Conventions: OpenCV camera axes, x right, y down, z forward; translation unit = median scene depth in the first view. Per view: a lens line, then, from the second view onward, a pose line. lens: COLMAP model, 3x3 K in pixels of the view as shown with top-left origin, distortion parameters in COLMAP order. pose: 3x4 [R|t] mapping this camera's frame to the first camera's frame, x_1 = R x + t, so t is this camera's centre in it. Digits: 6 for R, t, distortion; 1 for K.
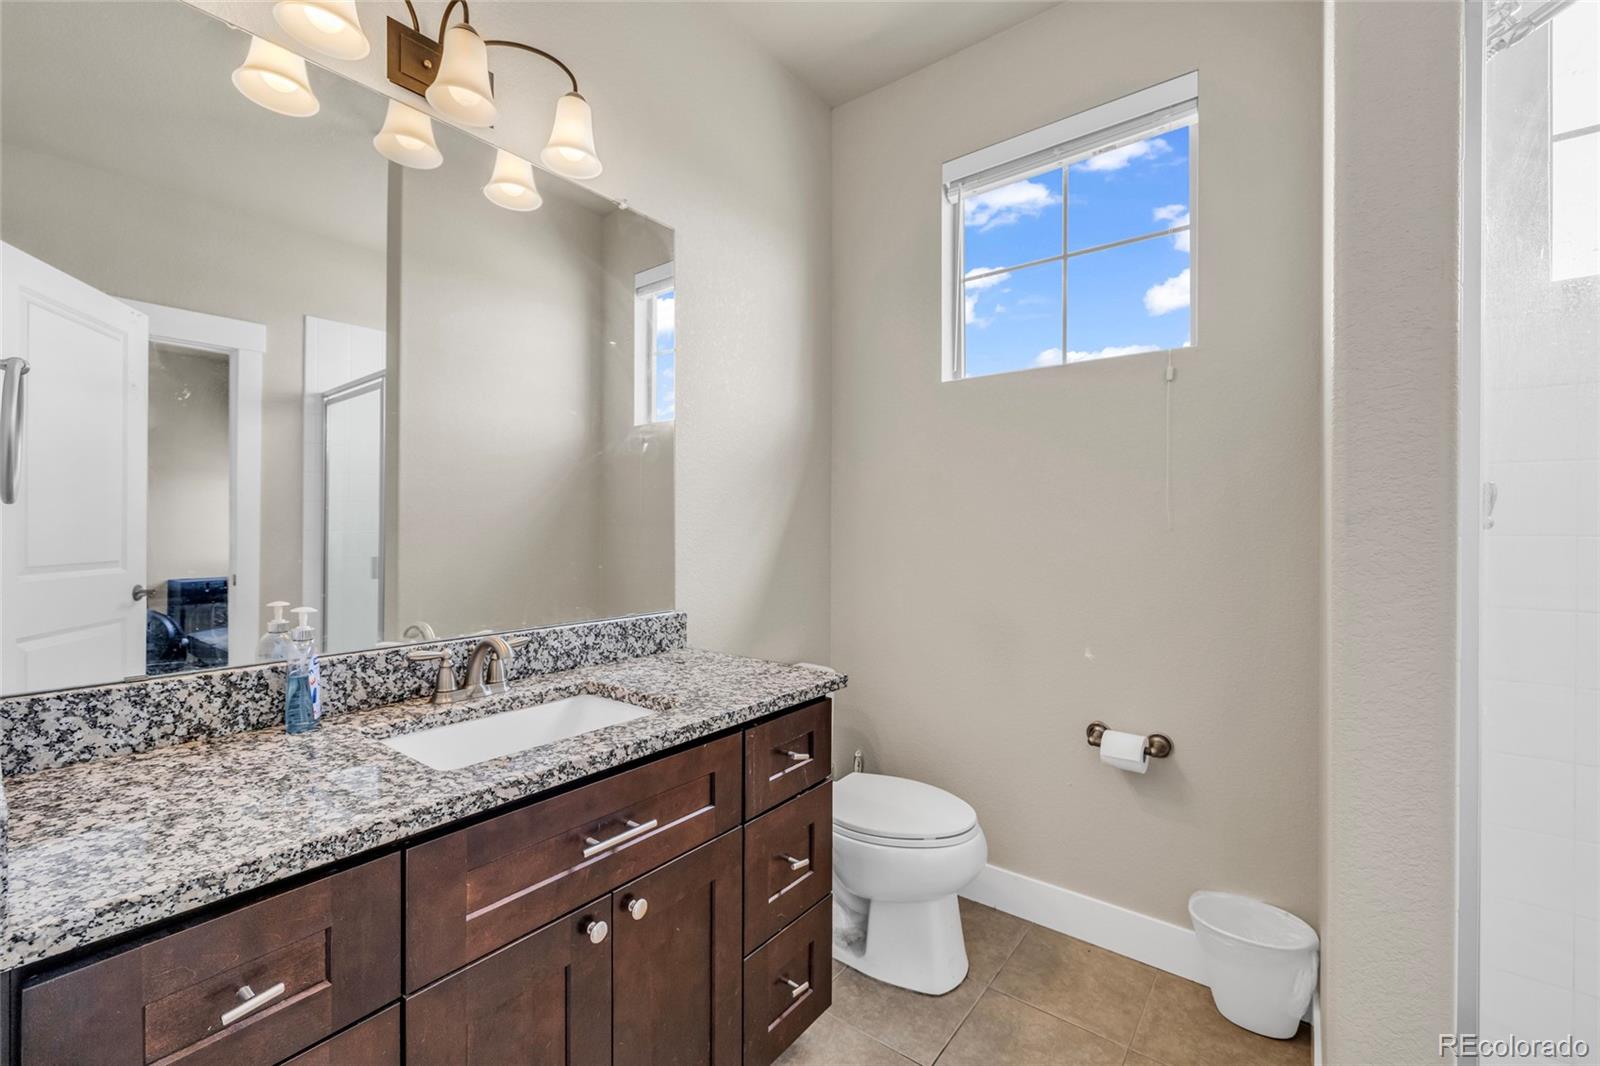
lens RADIAL K [[668.4, 0, 806.7], [0, 668.4, 532.3], [0, 0, 1]] dist [0.001433, 0.000731]
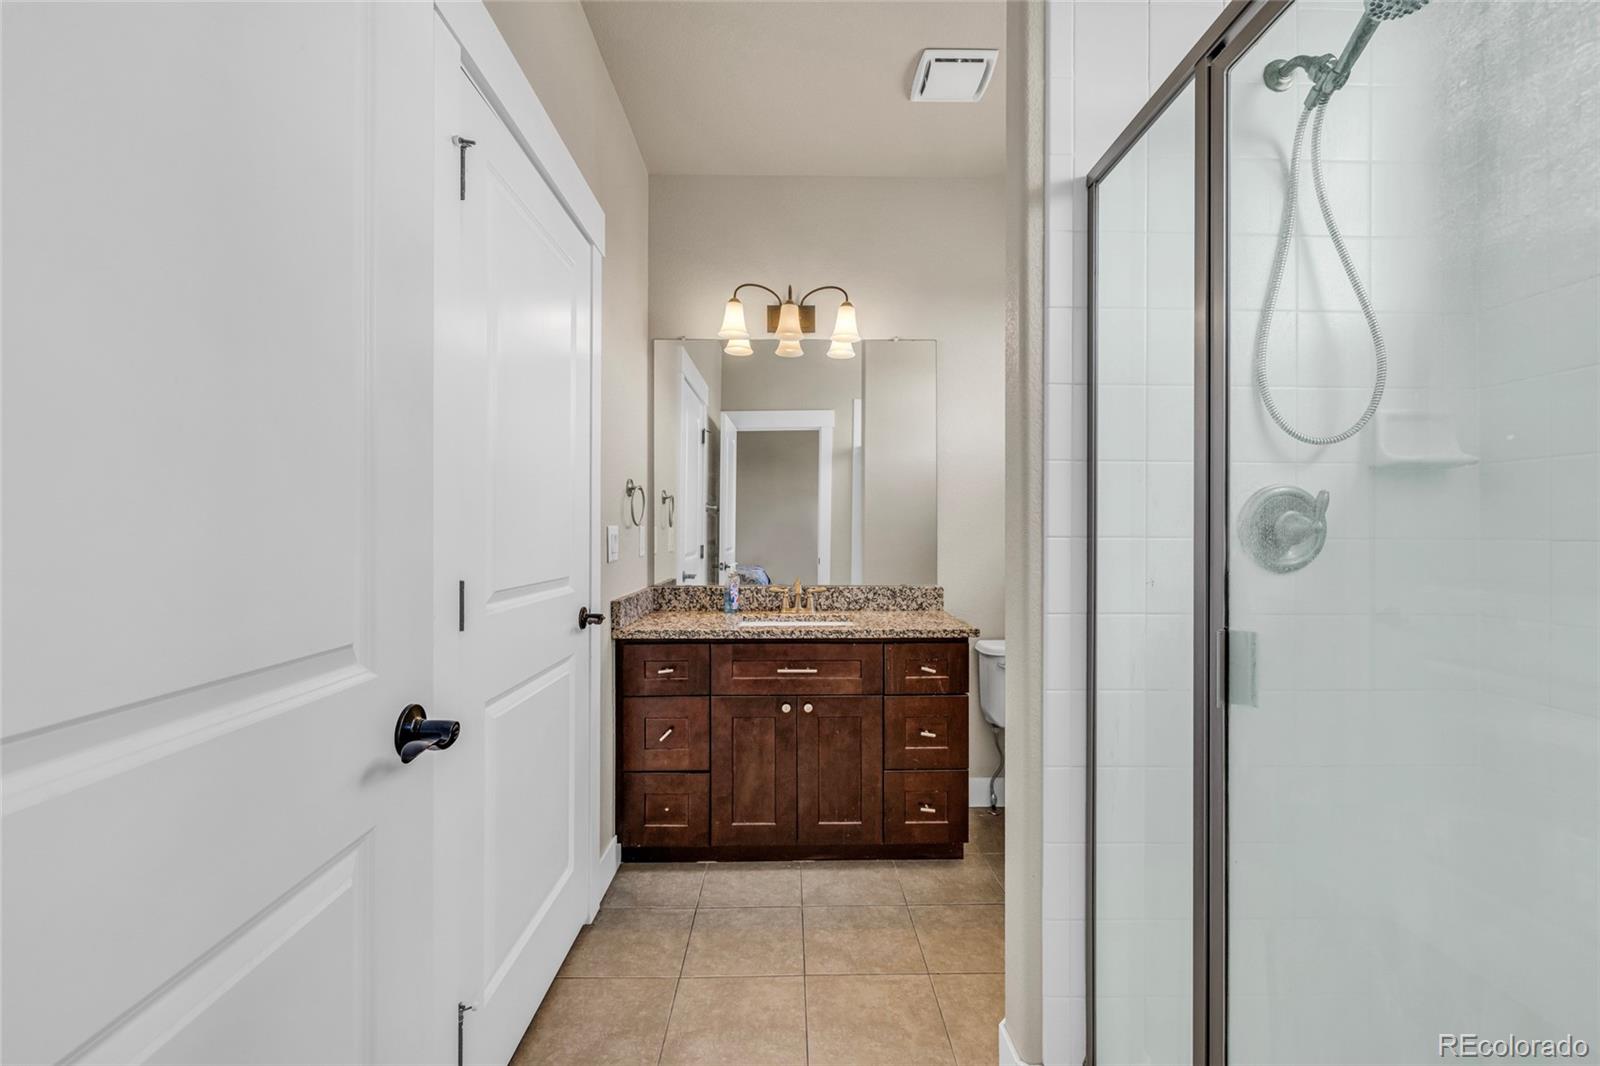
lens RADIAL K [[668.4, 0, 806.7], [0, 668.4, 532.3], [0, 0, 1]] dist [0.001433, 0.000731]
pose [[0.639870, 0.003811, -0.768473, 1.092310], [-0.006818, 0.999976, -0.000719, -0.004266], [0.768453, 0.005700, 0.639881, -0.305064]]
